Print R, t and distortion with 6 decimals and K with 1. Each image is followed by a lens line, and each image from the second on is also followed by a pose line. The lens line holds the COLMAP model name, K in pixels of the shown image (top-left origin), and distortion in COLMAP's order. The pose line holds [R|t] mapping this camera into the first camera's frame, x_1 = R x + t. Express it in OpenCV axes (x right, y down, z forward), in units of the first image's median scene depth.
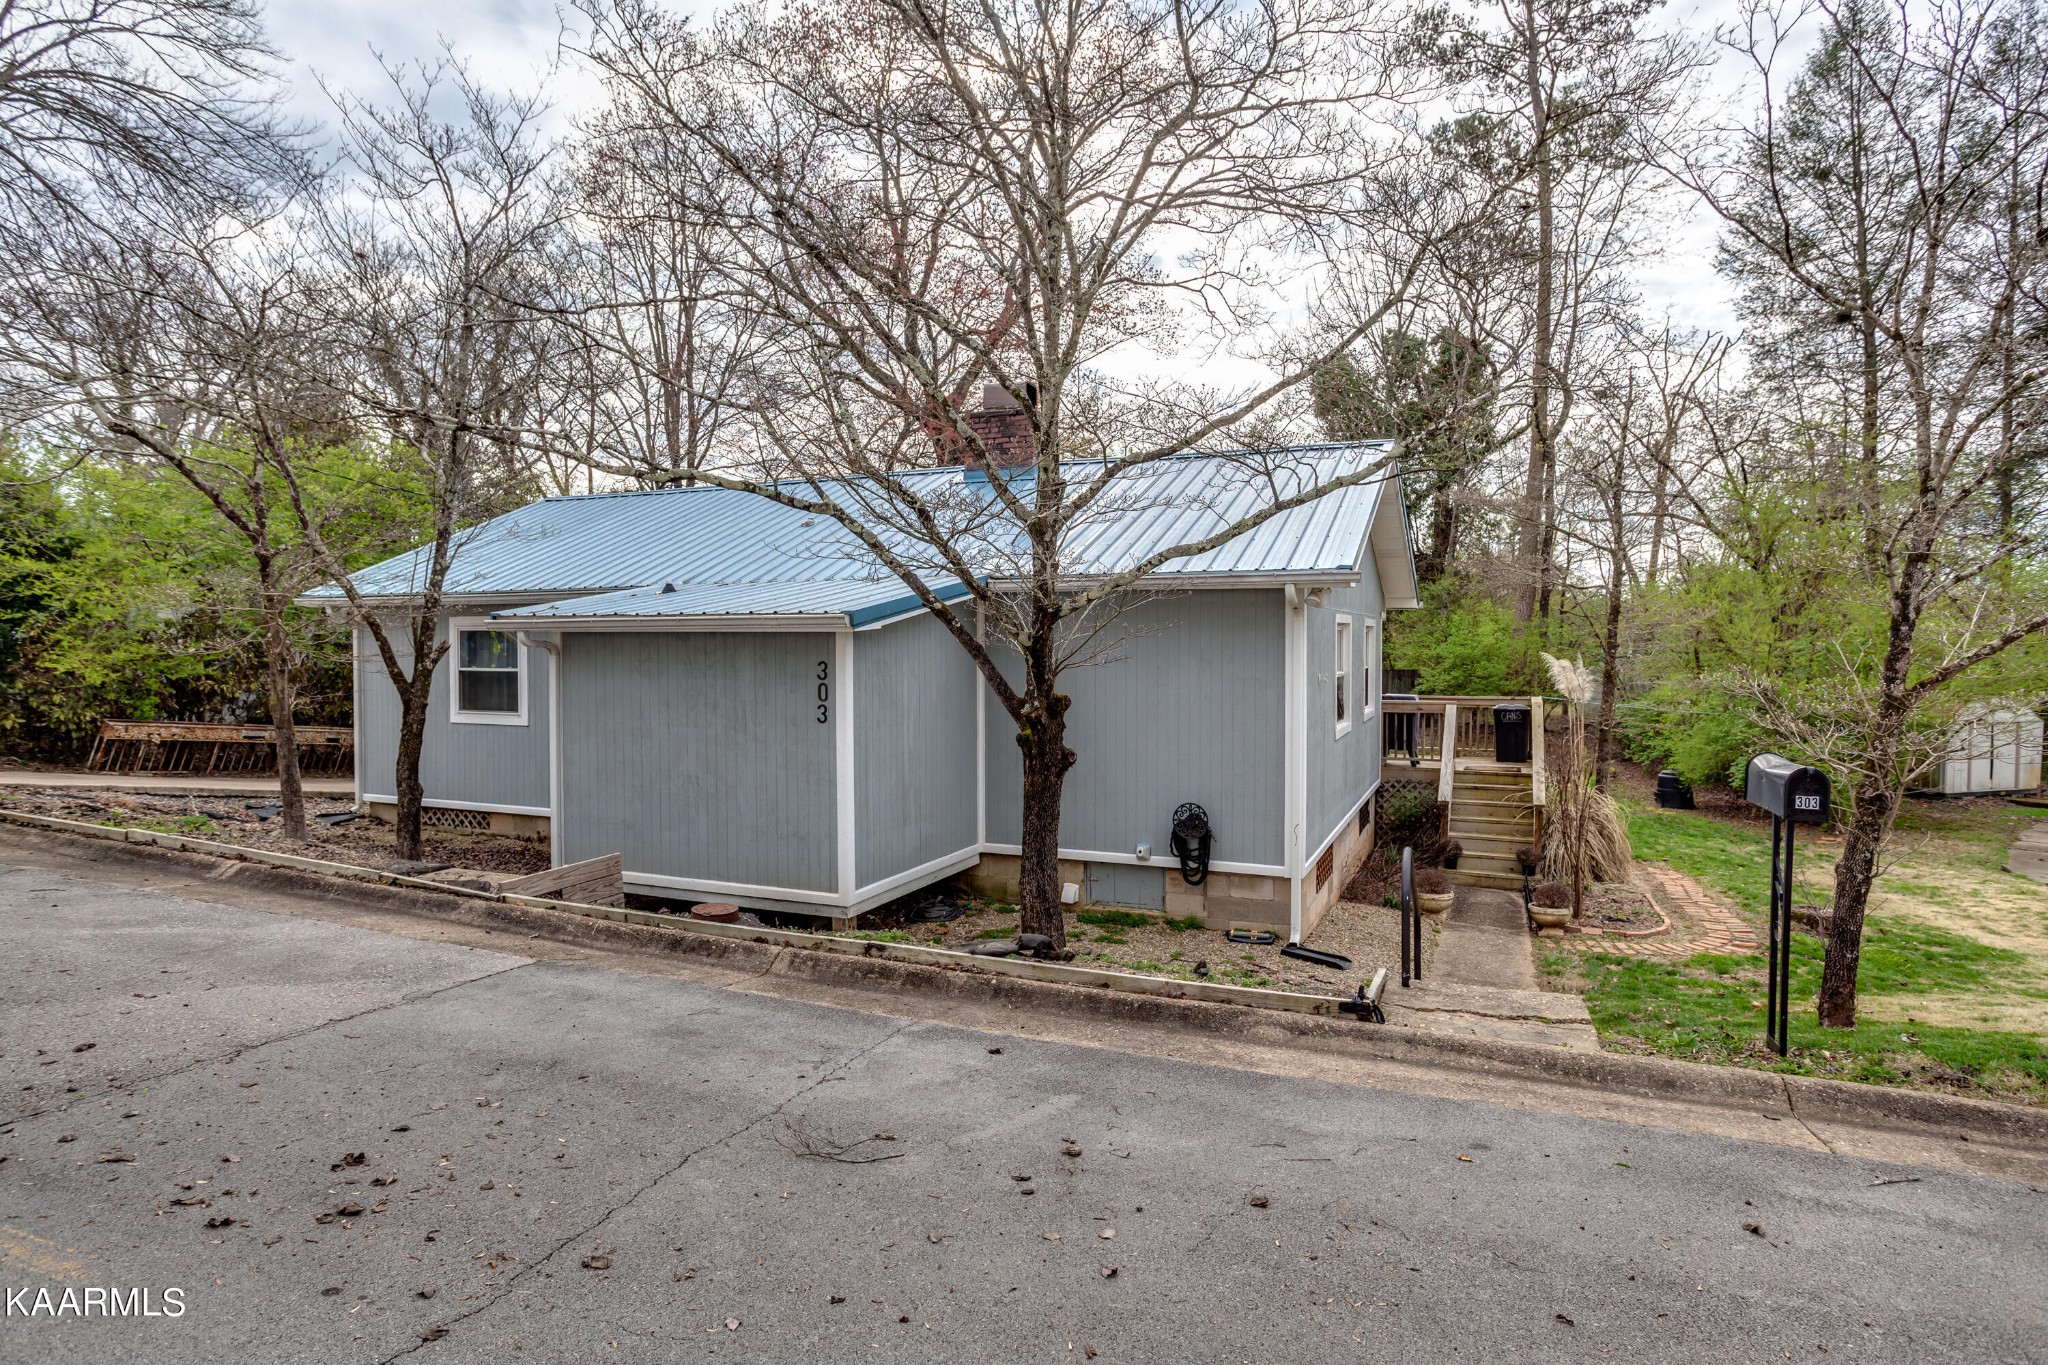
lens RADIAL K [[1038.0, 0, 1109.0], [0, 1038.0, 734.9], [0, 0, 1]] dist [-0.036227, 0.027871]
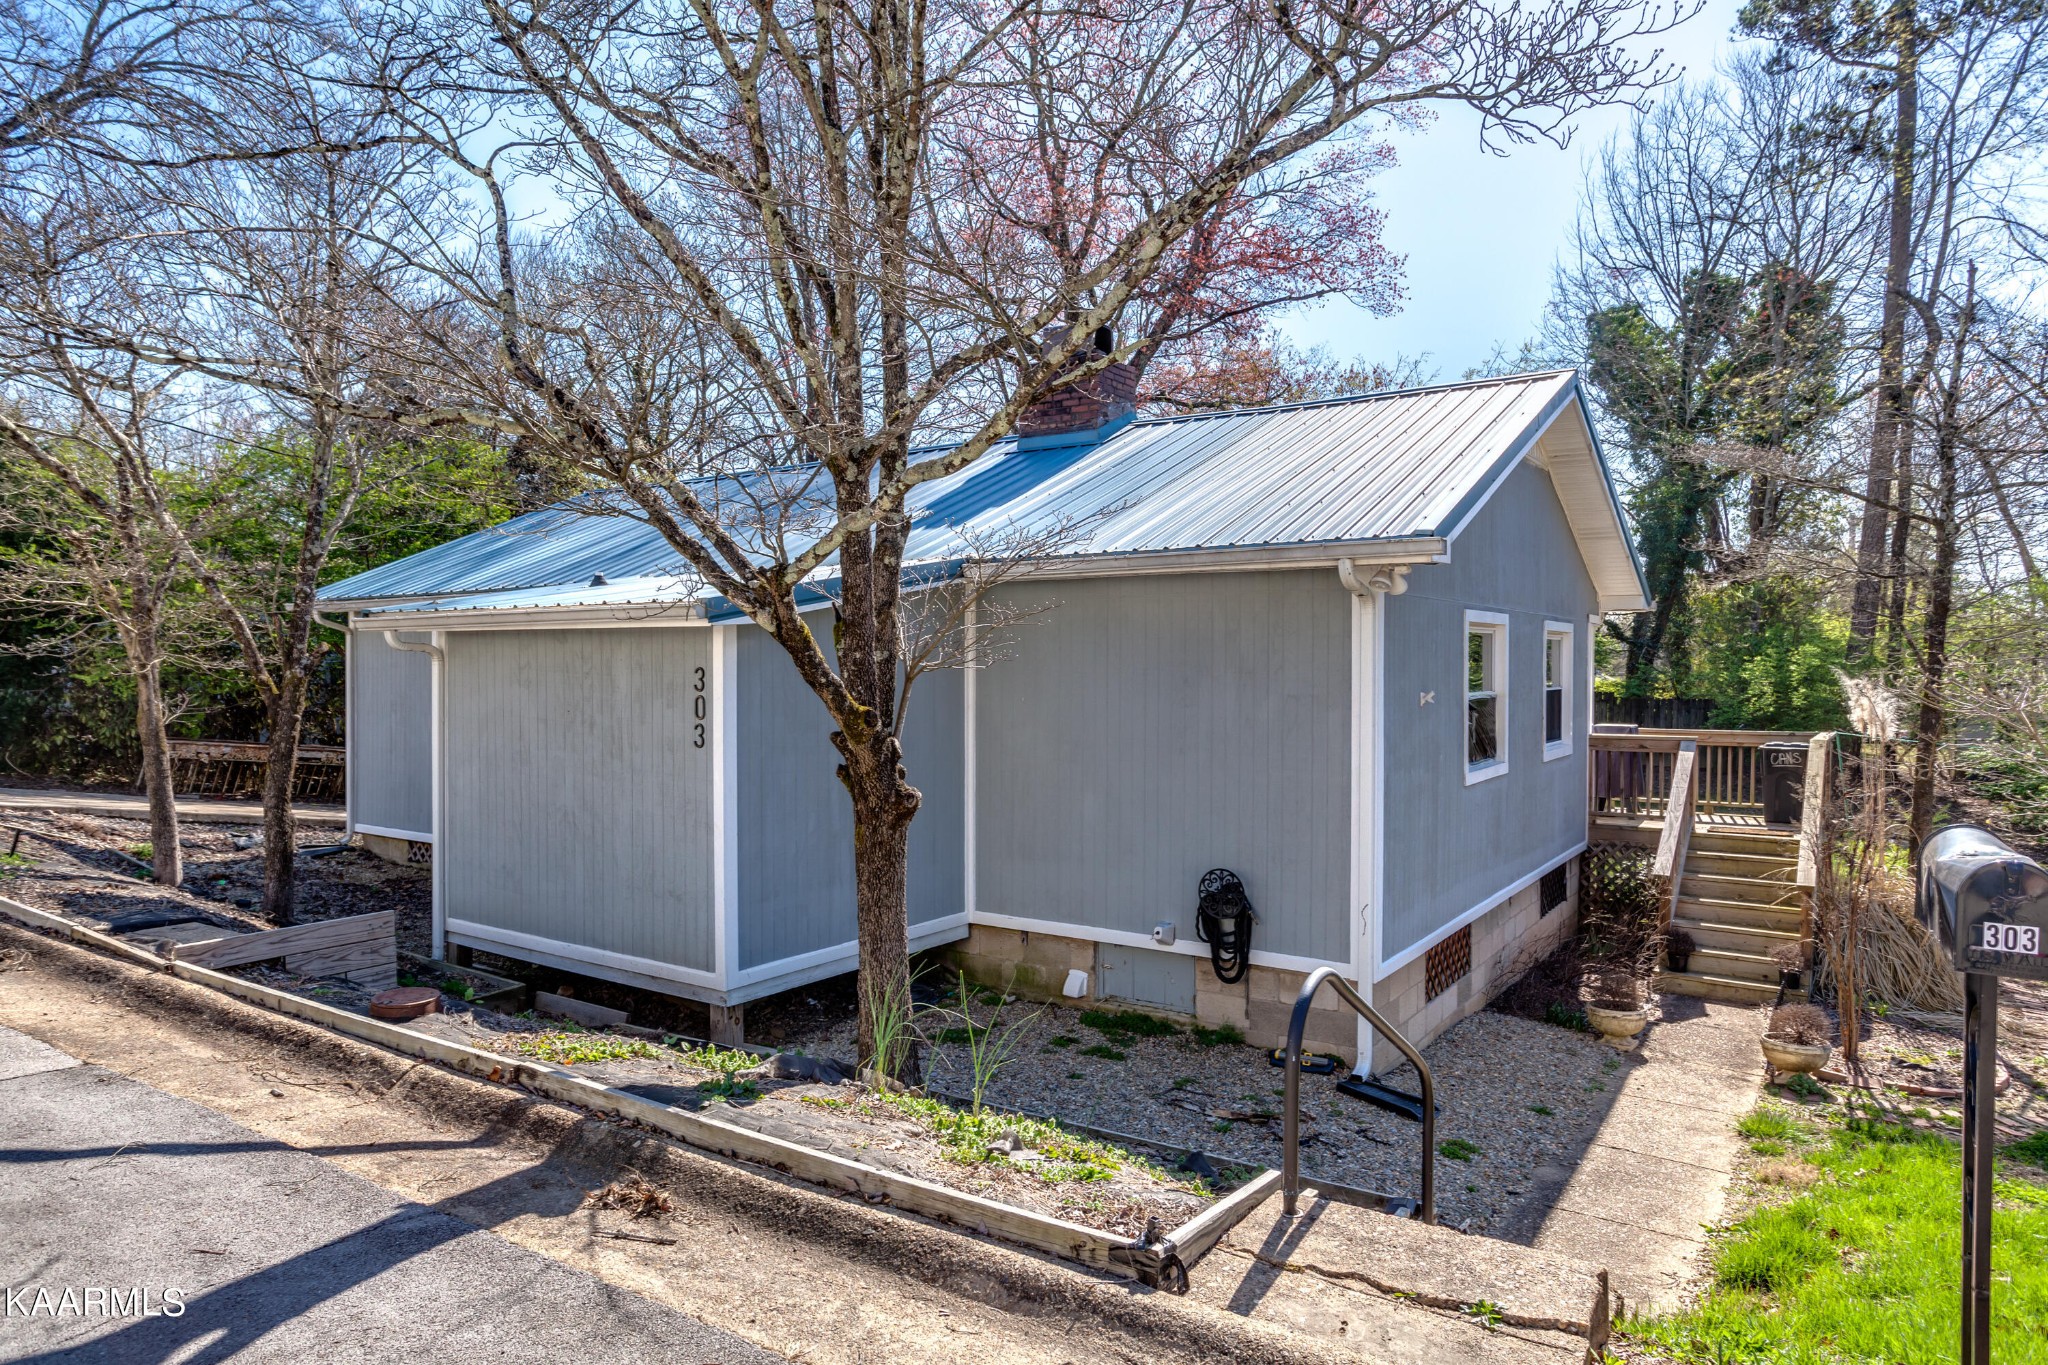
lens RADIAL K [[1180.2, 0, 1132.6], [0, 1180.2, 756.4], [0, 0, 1]] dist [-0.002950, 0.001393]
pose [[0.979801, 0.016939, -0.199258, 0.175382], [-0.020269, 0.999687, -0.014685, 0.000947], [0.198946, 0.018427, 0.979837, 0.179046]]
